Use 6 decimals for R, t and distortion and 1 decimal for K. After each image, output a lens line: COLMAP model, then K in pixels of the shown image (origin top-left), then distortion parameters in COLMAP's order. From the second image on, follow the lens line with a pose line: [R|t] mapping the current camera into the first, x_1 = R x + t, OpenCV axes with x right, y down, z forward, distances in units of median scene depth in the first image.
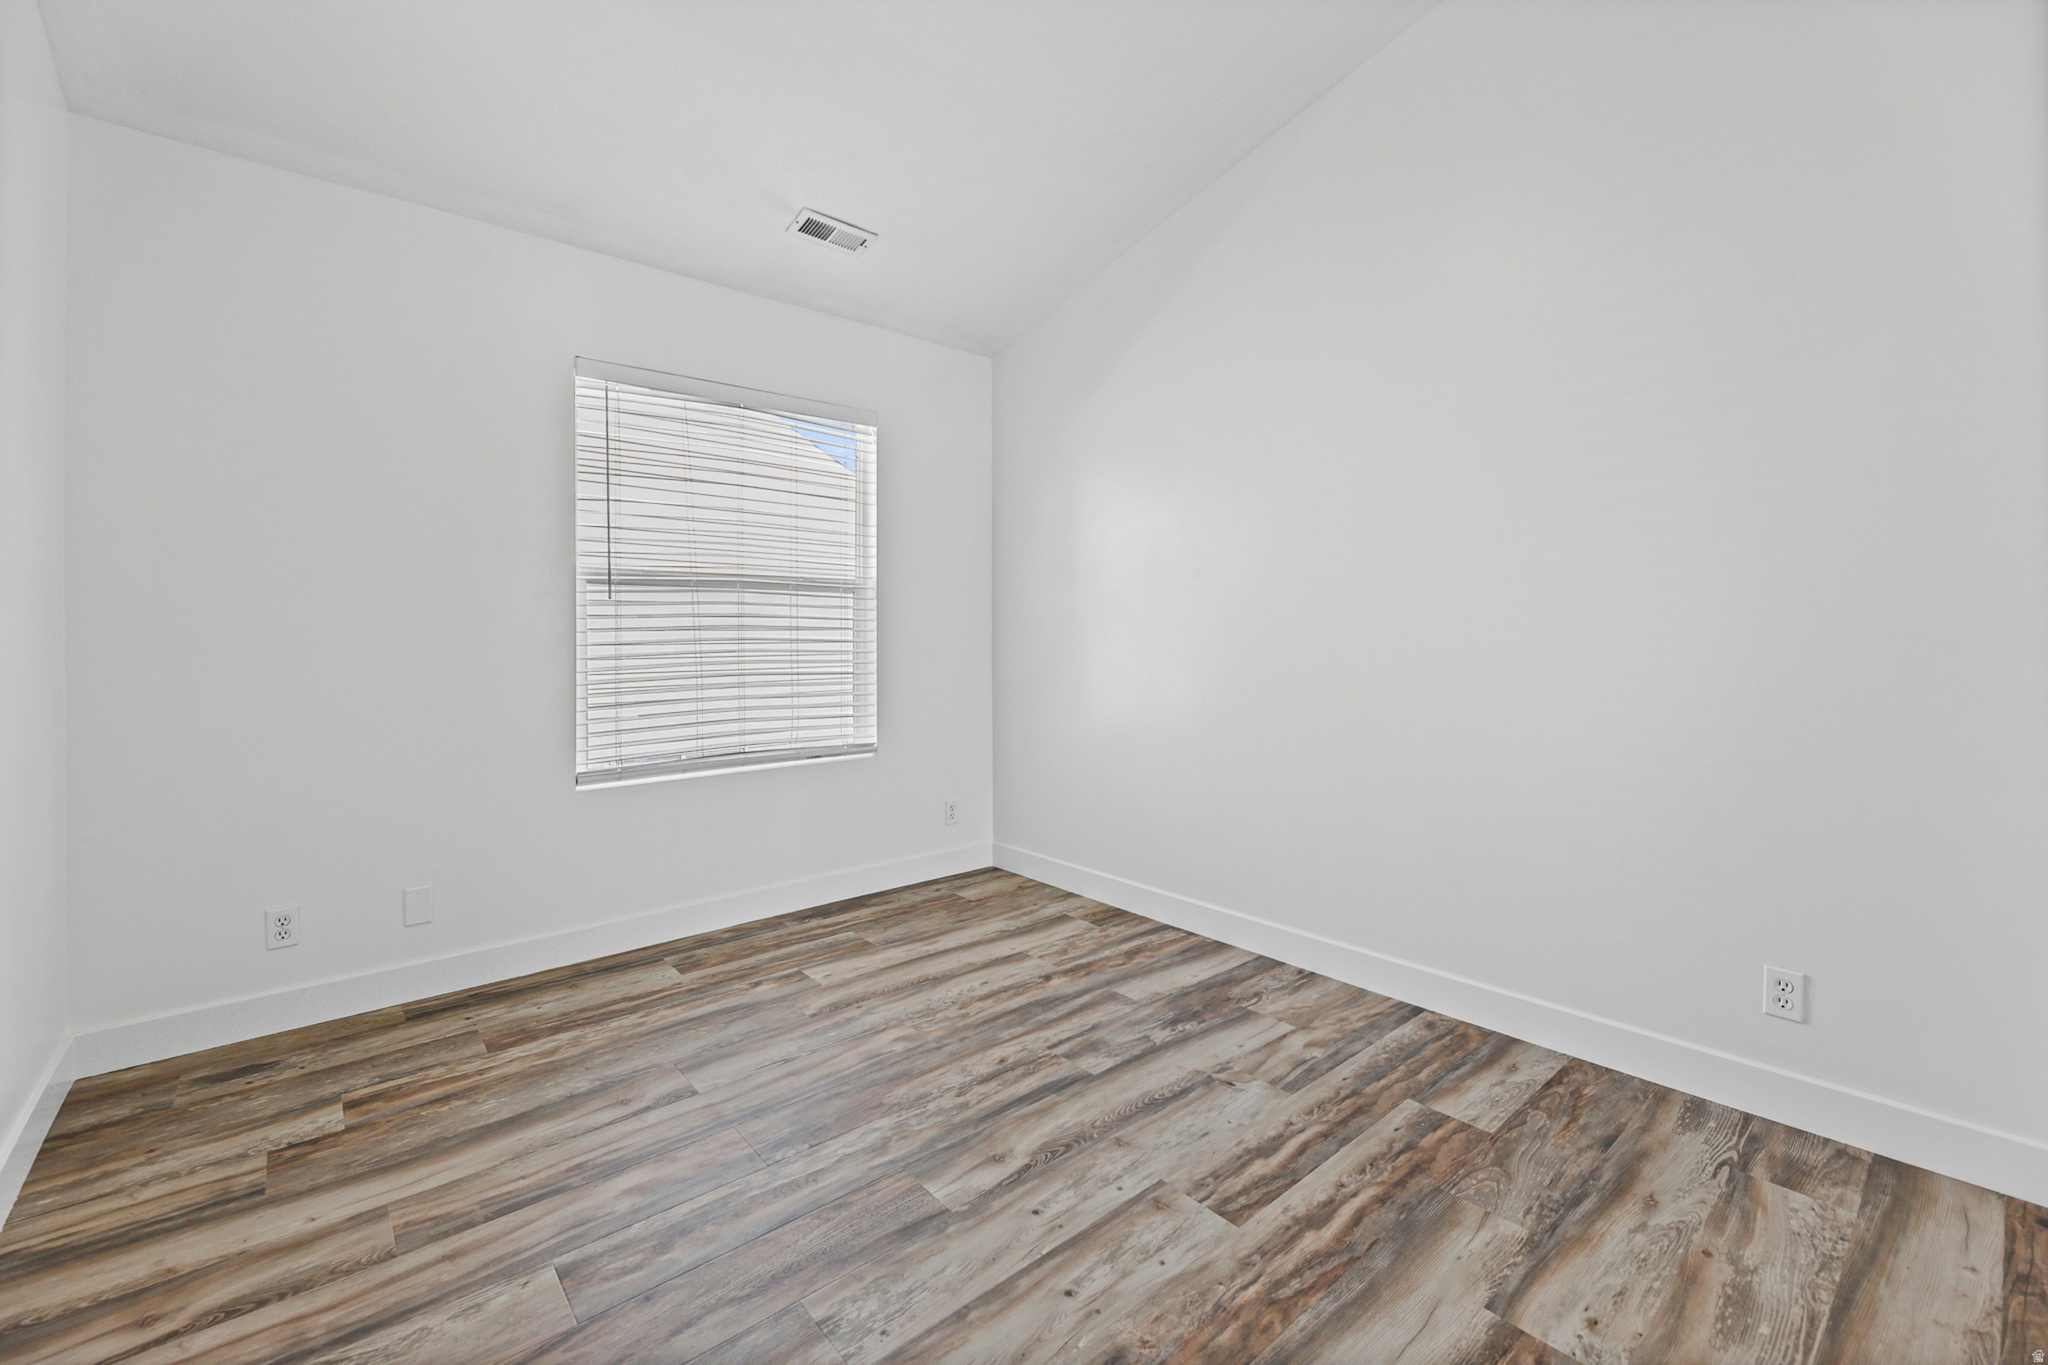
lens RADIAL K [[830.8, 0, 1021.9], [0, 830.8, 678.4], [0, 0, 1]] dist [-0.001272, -0.002098]
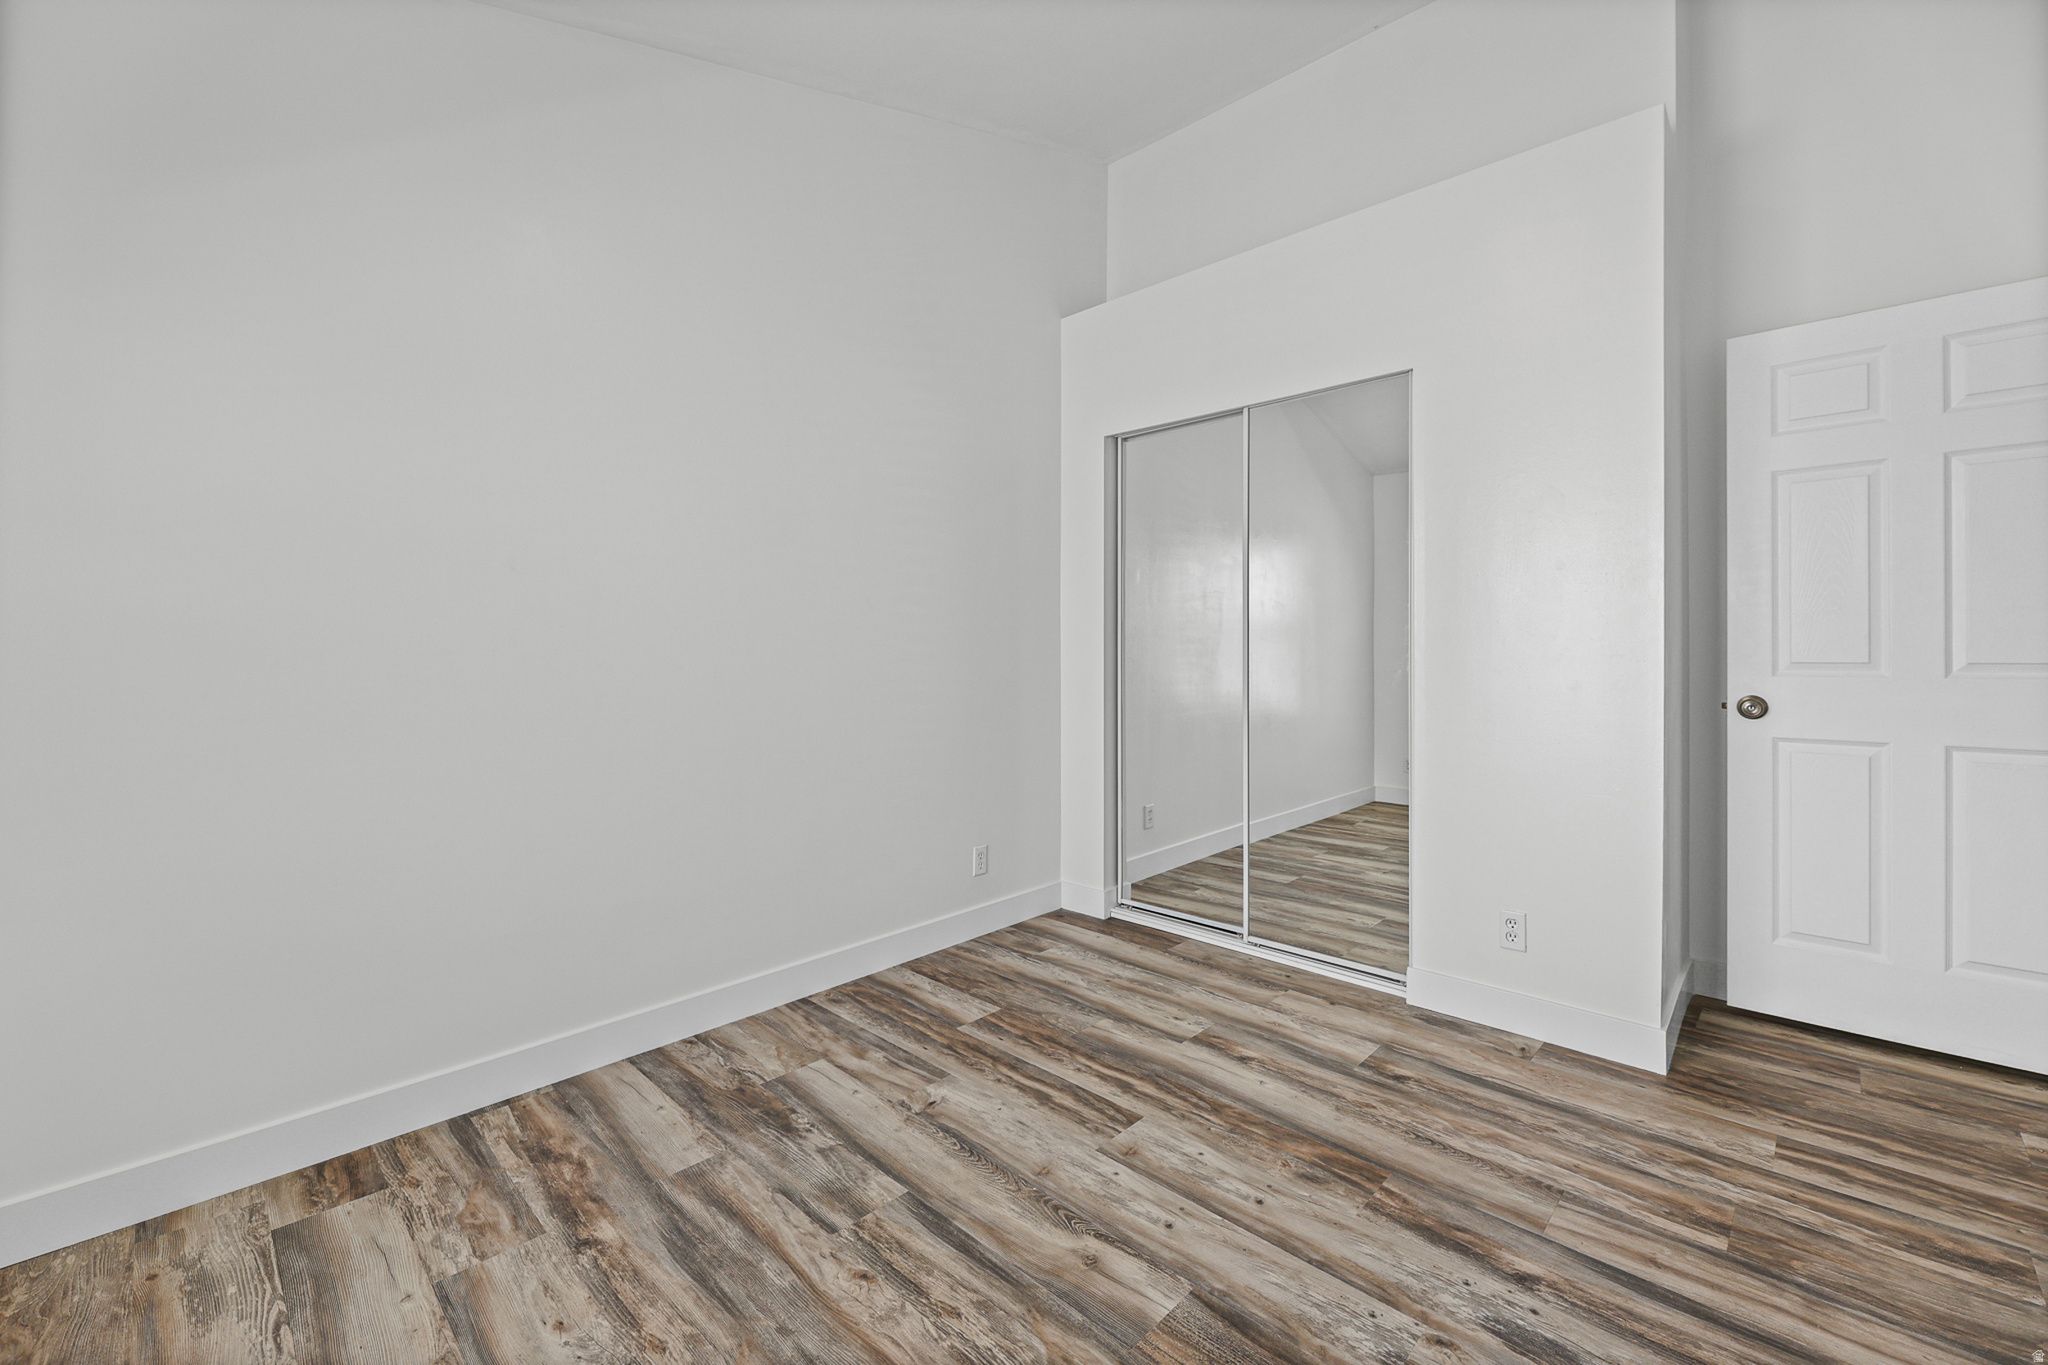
lens RADIAL K [[830.8, 0, 1020.0], [0, 830.8, 663.9], [0, 0, 1]] dist [-0.001272, -0.002098]
pose [[-0.075058, -0.014519, 0.997073, -0.745750], [0.059282, 0.998060, 0.018996, -0.050670], [-0.995415, 0.060535, -0.074052, 0.941337]]
